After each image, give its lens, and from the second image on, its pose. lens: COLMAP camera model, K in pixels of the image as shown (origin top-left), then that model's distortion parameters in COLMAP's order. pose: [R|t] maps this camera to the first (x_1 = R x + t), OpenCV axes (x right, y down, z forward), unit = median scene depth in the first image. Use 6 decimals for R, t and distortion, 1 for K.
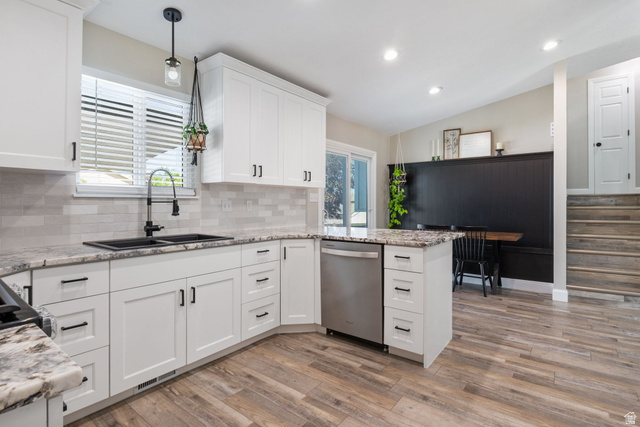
lens RADIAL K [[321.5, 0, 322.3], [0, 321.5, 206.7], [0, 0, 1]] dist [-0.016269, -0.000574]
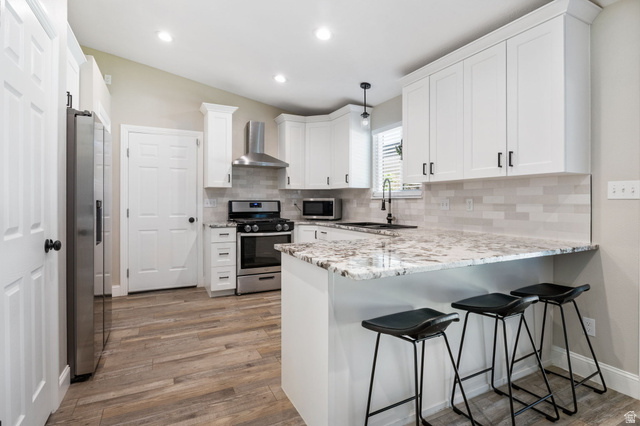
lens RADIAL K [[321.5, 0, 320.4], [0, 321.5, 204.2], [0, 0, 1]] dist [-0.016269, -0.000574]
pose [[-0.433001, 0.006424, -0.901370, 0.969571], [-0.009084, 0.999893, 0.011489, -0.013765], [0.901348, 0.013163, -0.432896, 1.324912]]
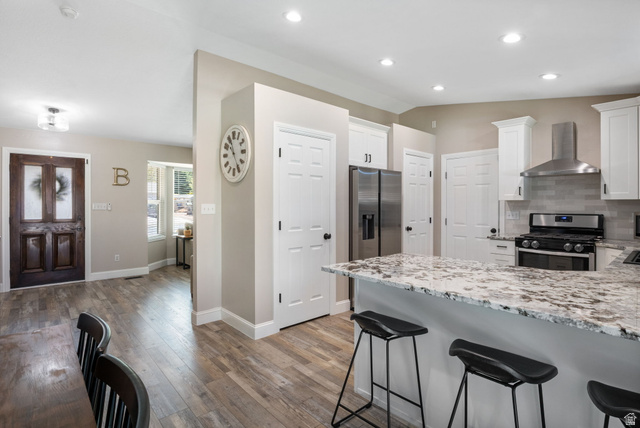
lens RADIAL K [[321.5, 0, 318.8], [0, 321.5, 208.7], [0, 0, 1]] dist [-0.016269, -0.000574]
pose [[-0.981697, -0.001130, 0.190448, 0.372281], [0.002602, 0.999810, 0.019343, -0.068514], [-0.190434, 0.019485, -0.981507, 1.971491]]
